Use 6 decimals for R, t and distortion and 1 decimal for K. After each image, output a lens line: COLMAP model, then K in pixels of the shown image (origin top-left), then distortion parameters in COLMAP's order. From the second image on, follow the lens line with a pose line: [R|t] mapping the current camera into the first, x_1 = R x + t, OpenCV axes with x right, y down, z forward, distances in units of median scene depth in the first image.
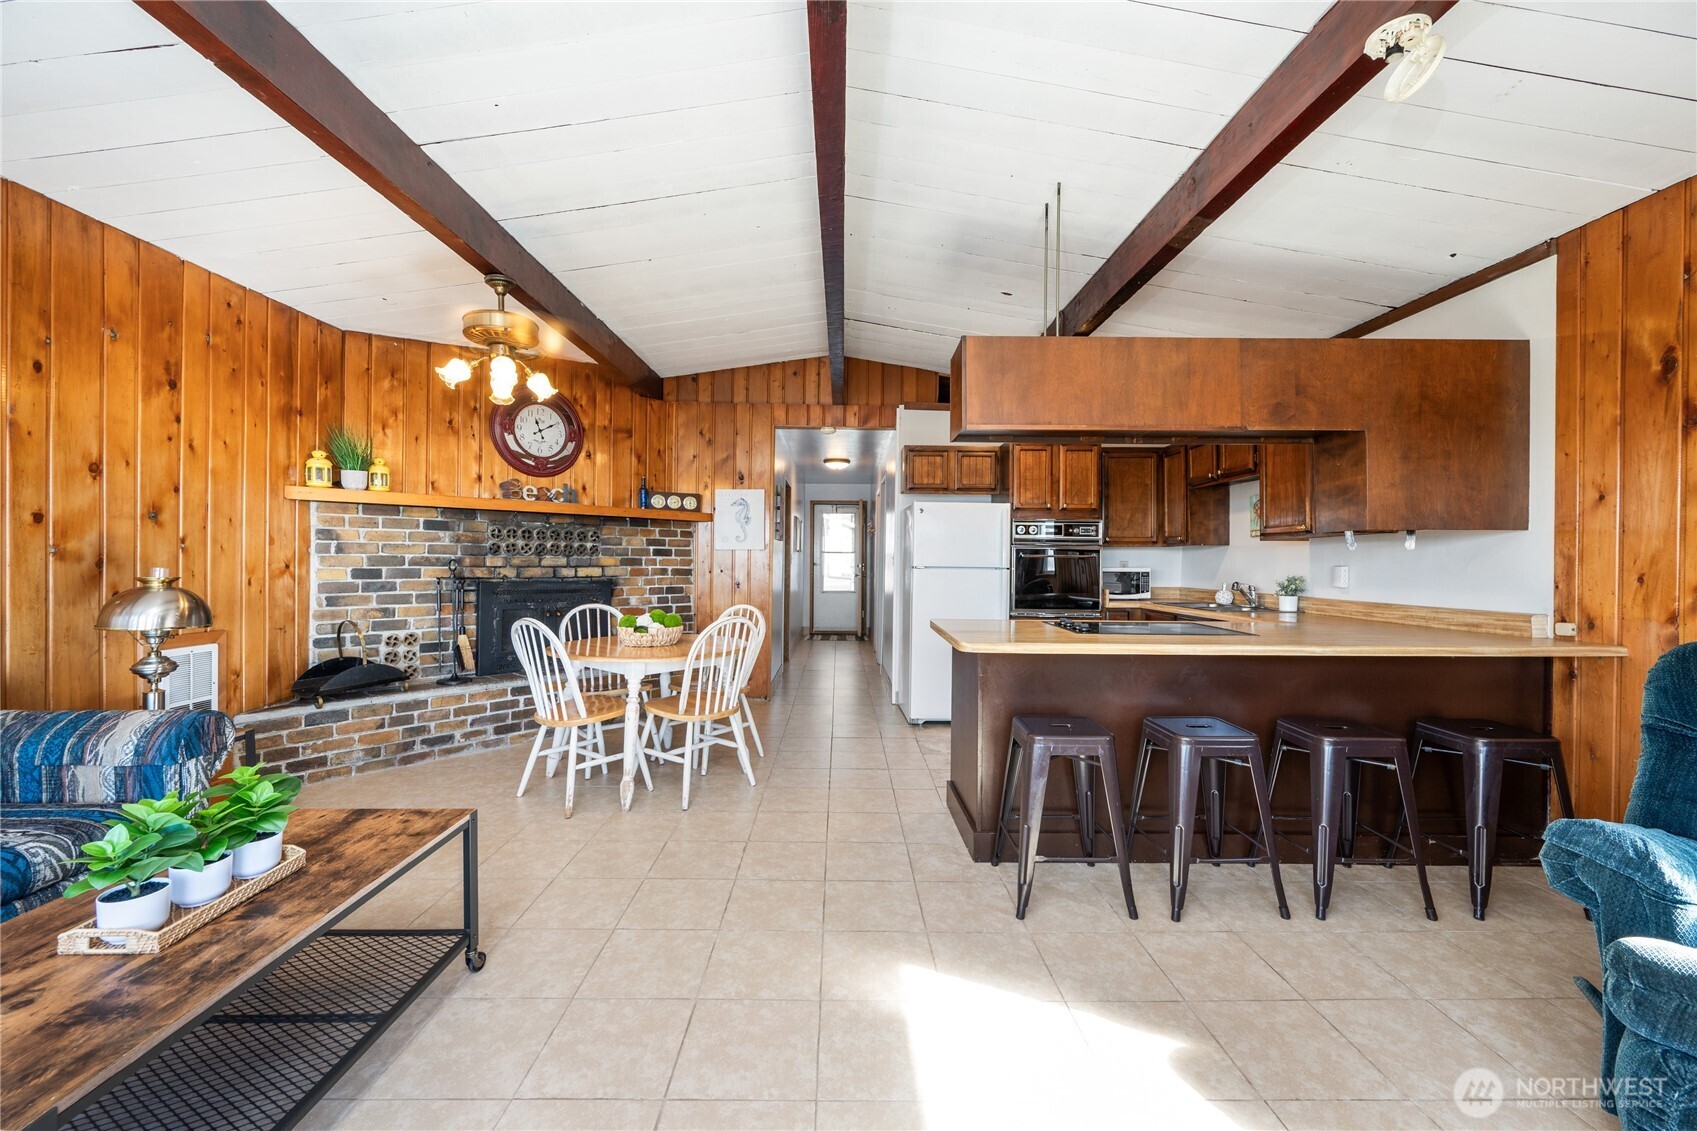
lens RADIAL K [[664.3, 0, 847.2], [0, 664.3, 561.3], [0, 0, 1]] dist [-0.000610, 0.000476]
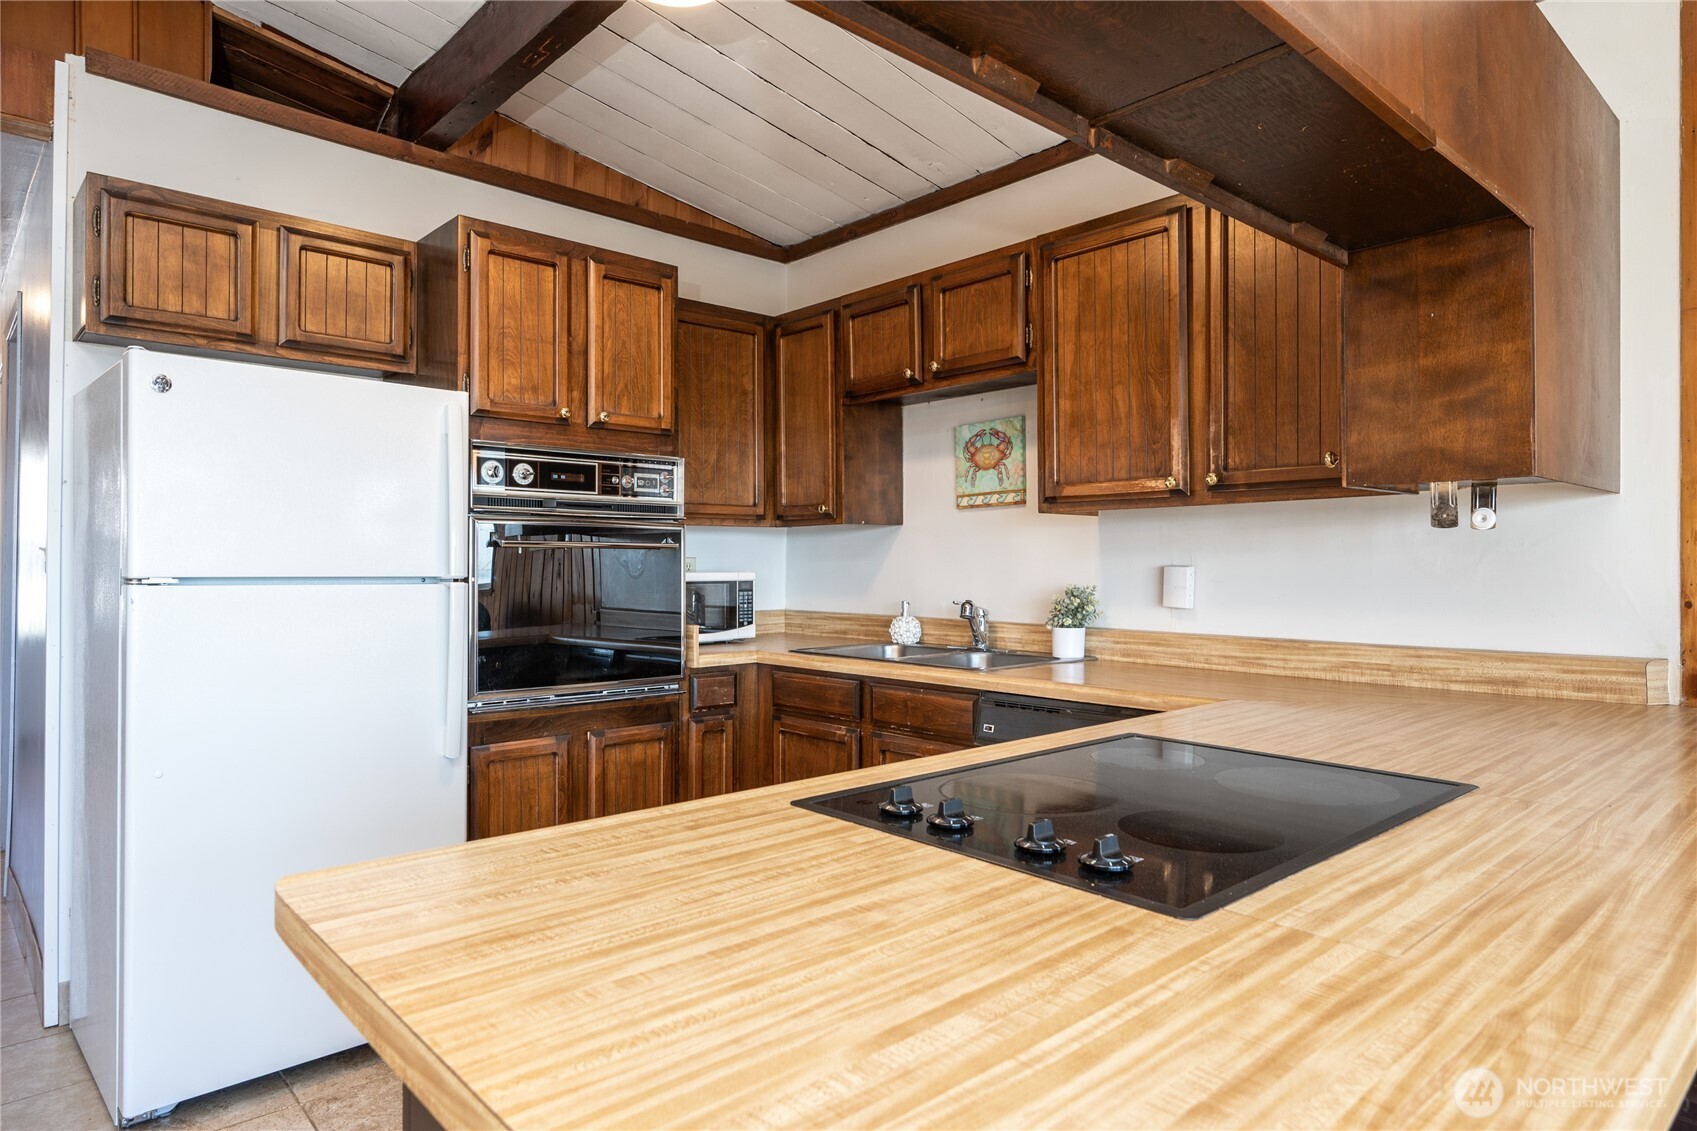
lens RADIAL K [[999.6, 0, 850.5], [0, 999.6, 562.1], [0, 0, 1]] dist [-0.003519, 0.001021]
pose [[0.741765, -0.005894, 0.670634, 0.043122], [0.003648, 0.999982, 0.004753, -0.000023], [-0.670650, -0.001079, 0.741774, 0.486197]]
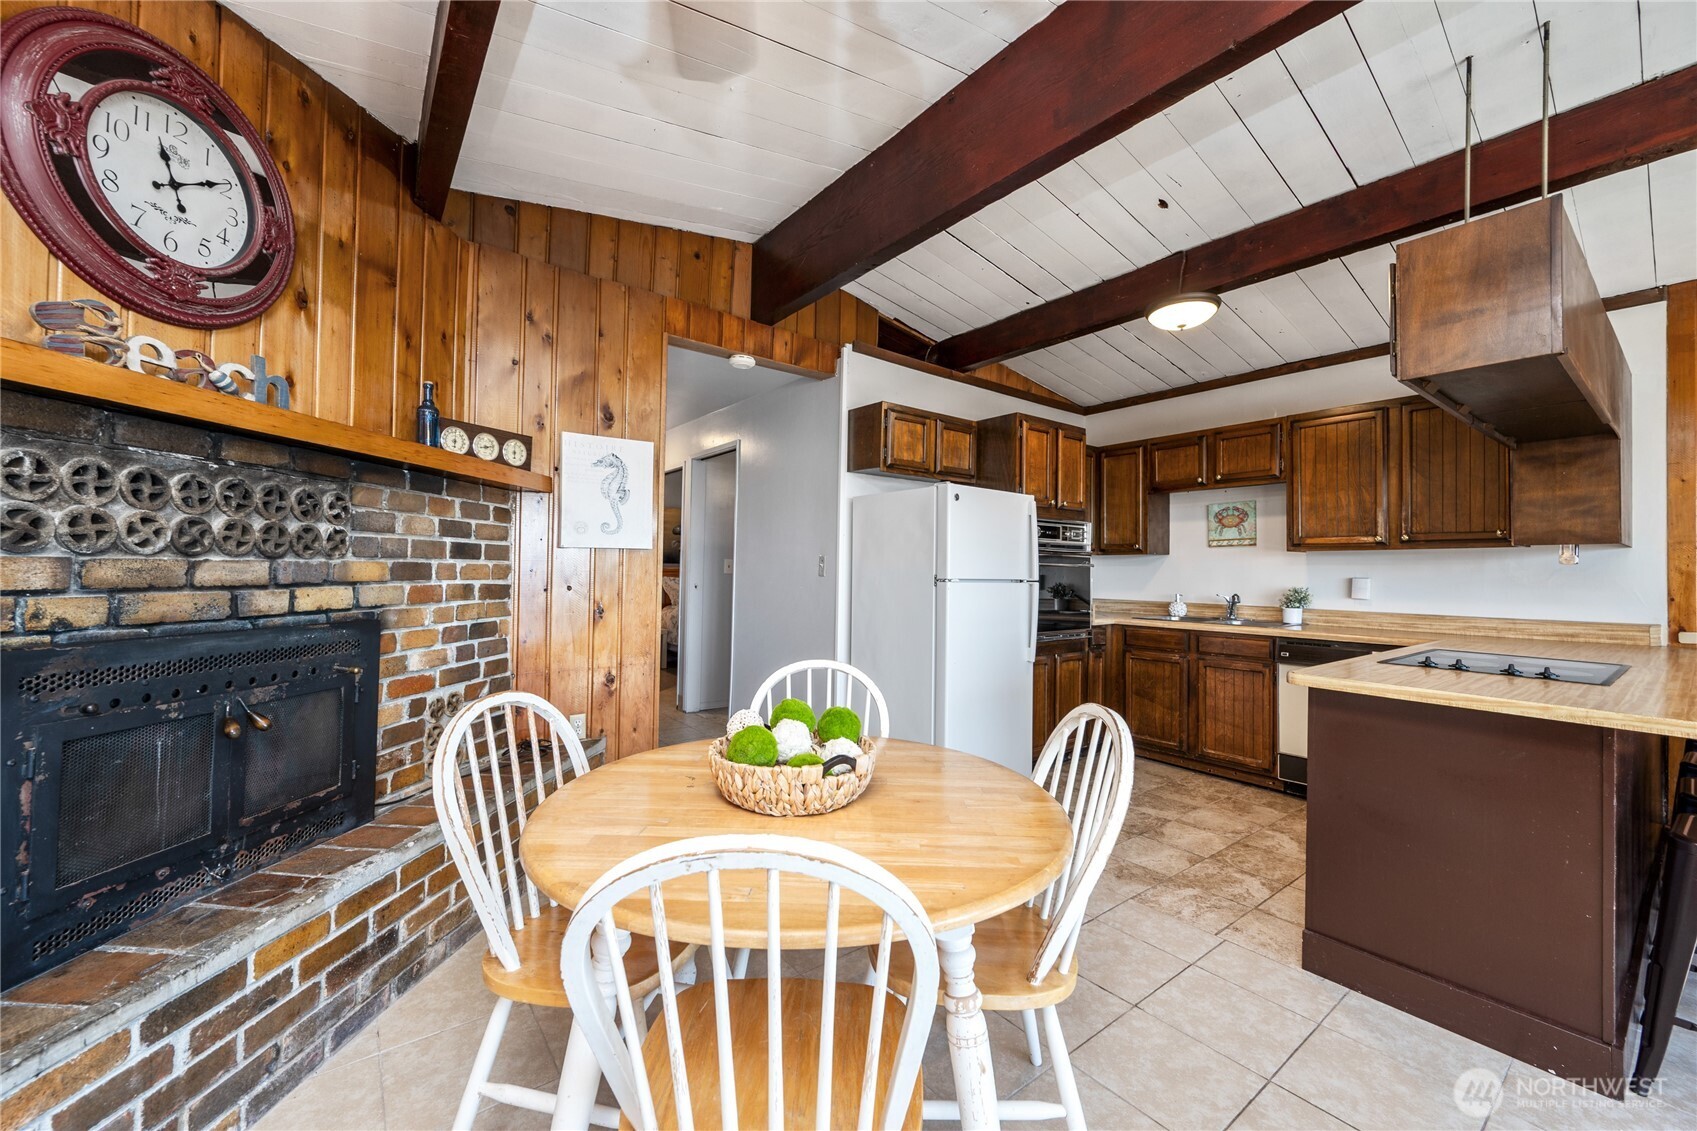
lens RADIAL K [[664.3, 0, 846.4], [0, 664.3, 561.4], [0, 0, 1]] dist [-0.000610, 0.000476]
pose [[0.799056, 0.009421, 0.601183, -0.394133], [-0.006137, 0.999953, -0.007513, -0.004597], [-0.601226, 0.002314, 0.799076, 0.530802]]
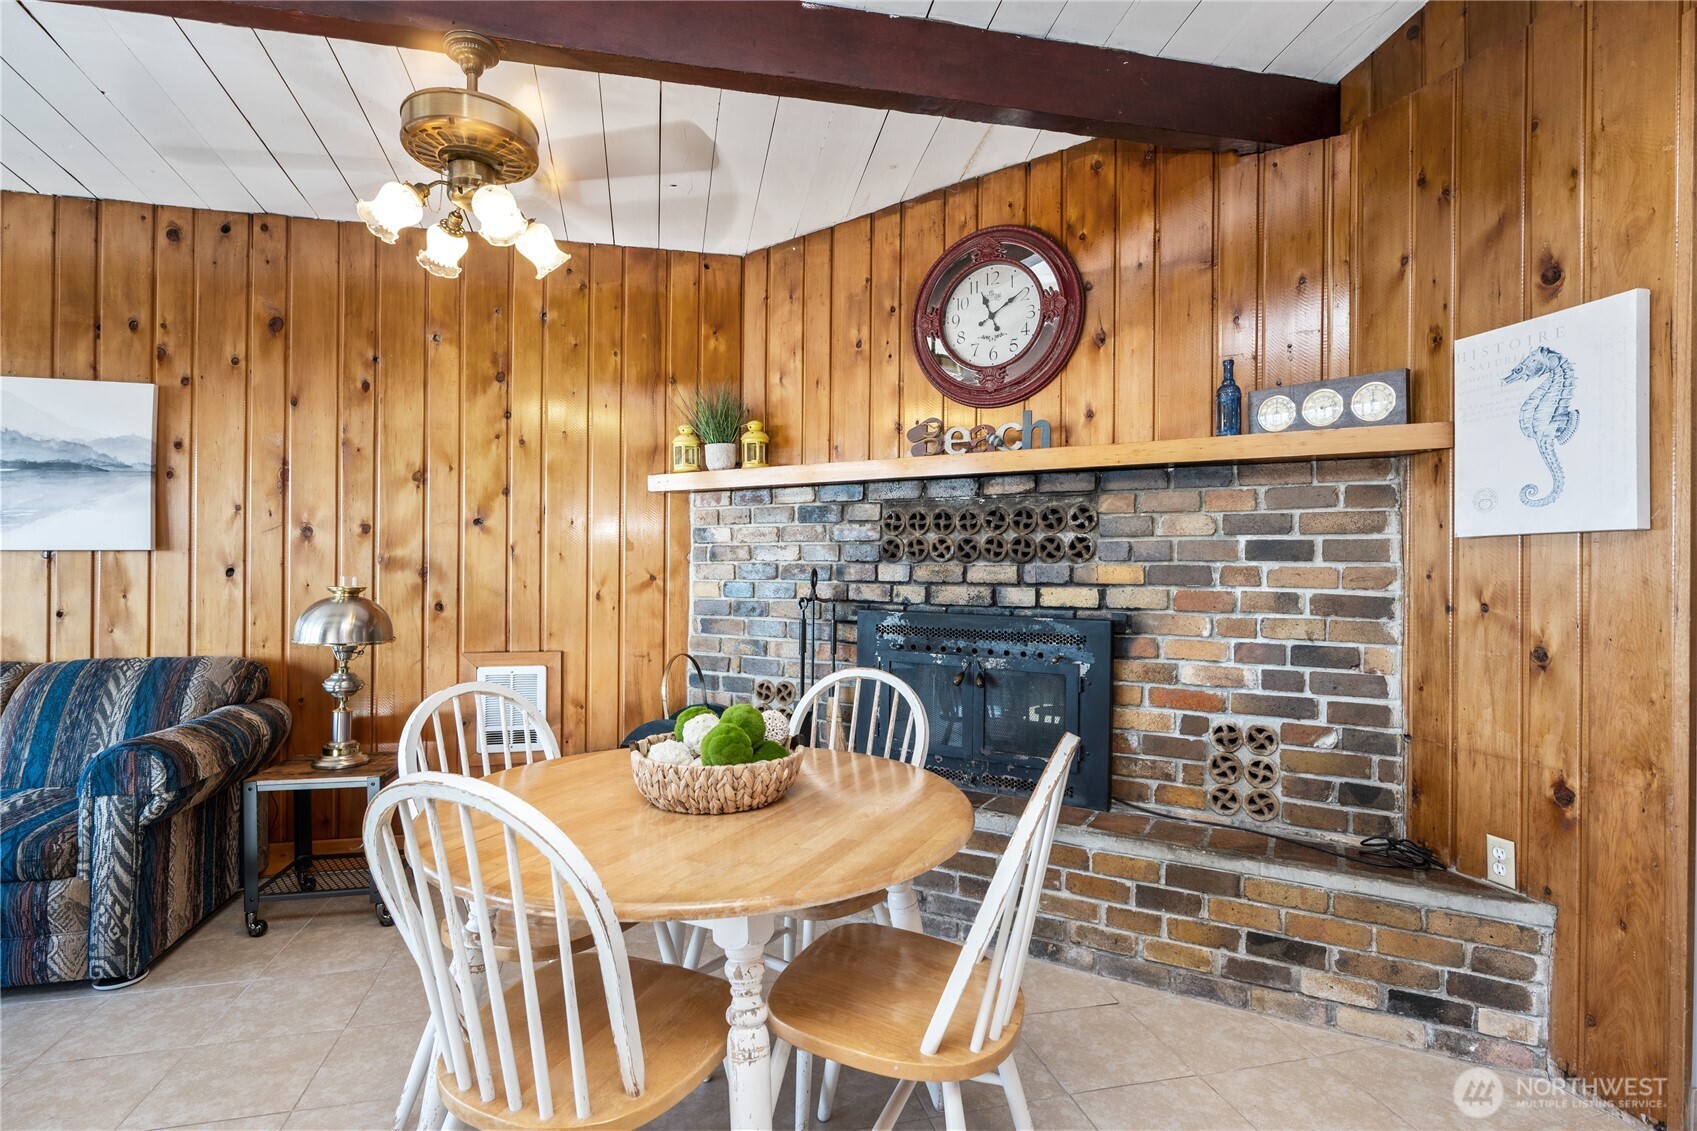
lens RADIAL K [[829.6, 0, 851.2], [0, 829.6, 569.5], [0, 0, 1]] dist [-0.005870, -0.000498]
pose [[0.233496, -0.004368, -0.972348, 0.127737], [-0.005777, 0.999966, -0.005879, 0.001431], [0.972341, 0.006990, 0.233463, 0.756738]]
